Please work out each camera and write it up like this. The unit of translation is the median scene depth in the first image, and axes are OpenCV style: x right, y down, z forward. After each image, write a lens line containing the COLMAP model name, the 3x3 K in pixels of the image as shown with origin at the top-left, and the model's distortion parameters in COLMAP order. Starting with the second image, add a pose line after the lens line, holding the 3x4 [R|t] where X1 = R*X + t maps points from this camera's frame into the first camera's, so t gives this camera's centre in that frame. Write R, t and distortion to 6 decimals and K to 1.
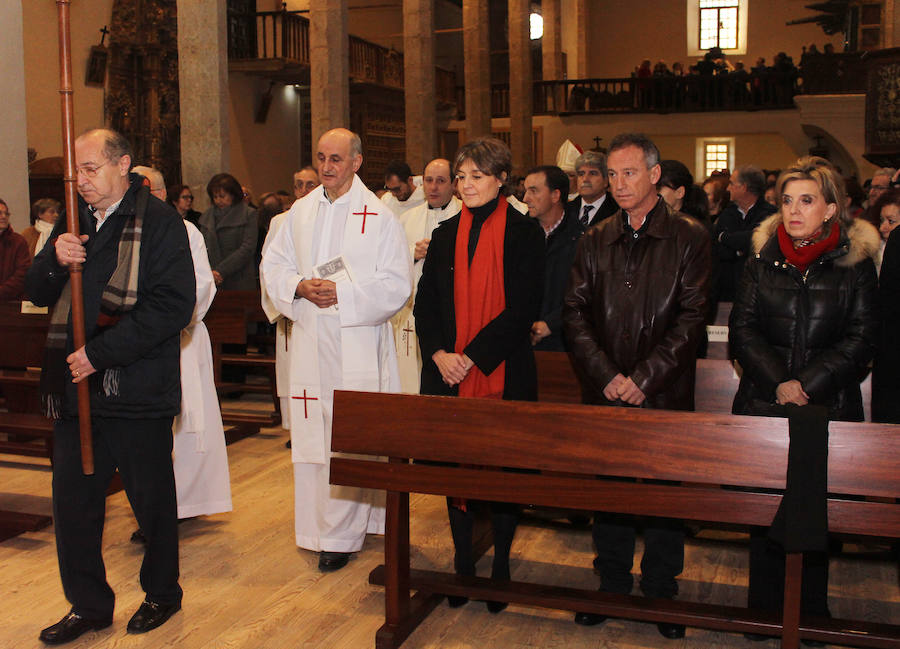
lens RADIAL K [[982.7, 0, 452.0], [0, 982.7, 331.0], [0, 0, 1]] dist [-0.089344, 0.000000]
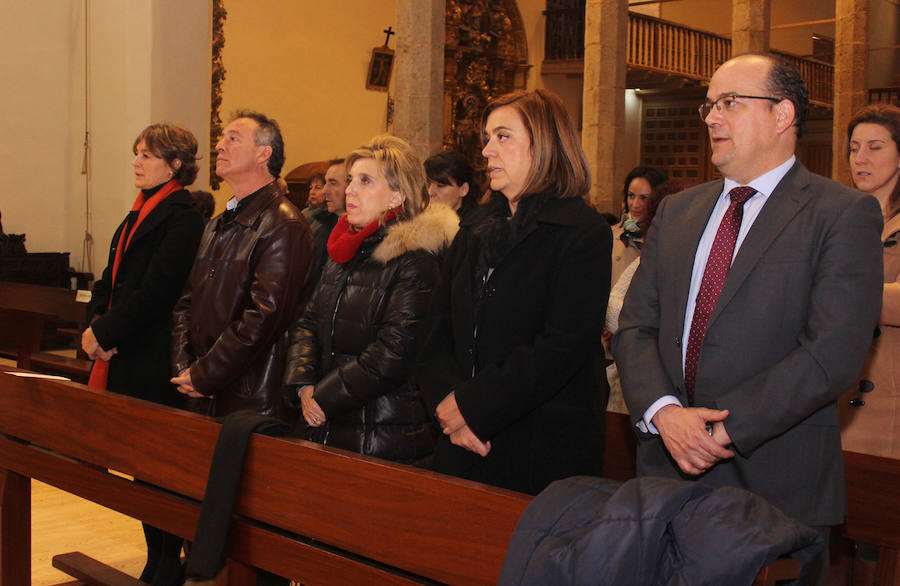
lens RADIAL K [[1131.2, 0, 429.3], [0, 1131.2, 320.8], [0, 0, 1]] dist [-0.041632, 0.000000]
pose [[0.902222, 0.070039, -0.425547, 0.239515], [-0.090920, 0.995438, -0.028930, 0.002818], [0.421579, 0.064792, 0.904474, 0.033979]]
